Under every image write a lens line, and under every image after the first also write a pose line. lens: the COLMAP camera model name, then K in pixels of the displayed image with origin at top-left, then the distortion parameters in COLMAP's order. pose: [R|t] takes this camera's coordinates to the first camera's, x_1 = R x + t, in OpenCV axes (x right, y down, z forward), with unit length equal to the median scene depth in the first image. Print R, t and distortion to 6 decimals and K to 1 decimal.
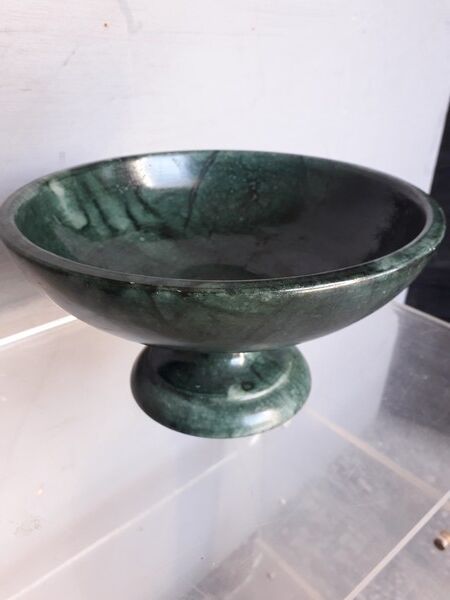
lens RADIAL K [[487.0, 0, 223.4], [0, 487.0, 290.9], [0, 0, 1]] dist [0.059147, -0.100158]
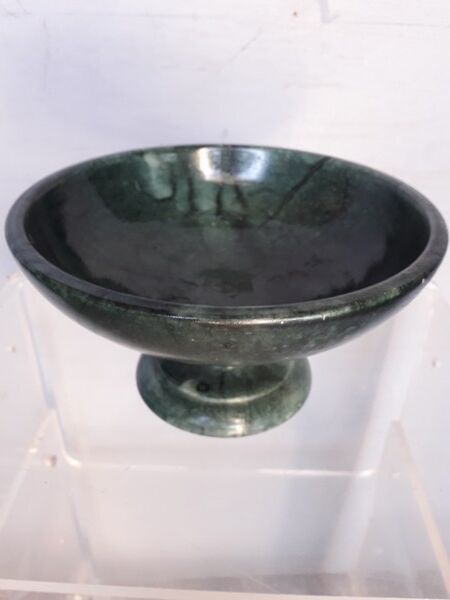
lens RADIAL K [[487.0, 0, 234.1], [0, 487.0, 292.8], [0, 0, 1]] dist [0.059147, -0.100158]
pose [[0.752295, 0.362505, -0.550129, 0.471405], [-0.328250, 0.930229, 0.164092, -0.143233], [0.571230, 0.057134, 0.818799, 0.146516]]
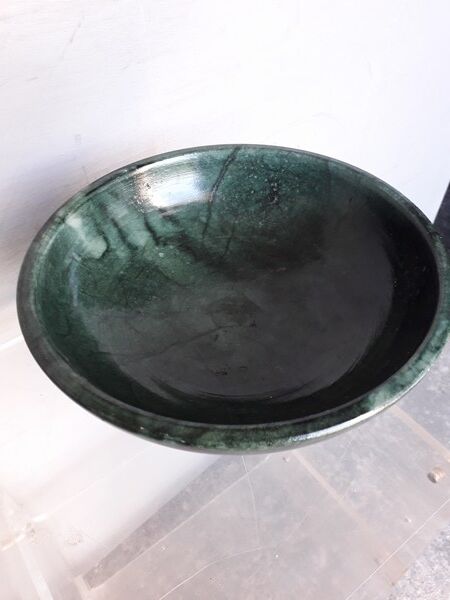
lens RADIAL K [[487.0, 0, 226.3], [0, 487.0, 296.9], [0, 0, 1]] dist [0.059147, -0.100158]
pose [[0.997695, 0.024405, -0.063311, 0.032811], [-0.003425, 0.950002, 0.312226, -0.314397], [0.067766, -0.311290, 0.947896, 0.016866]]
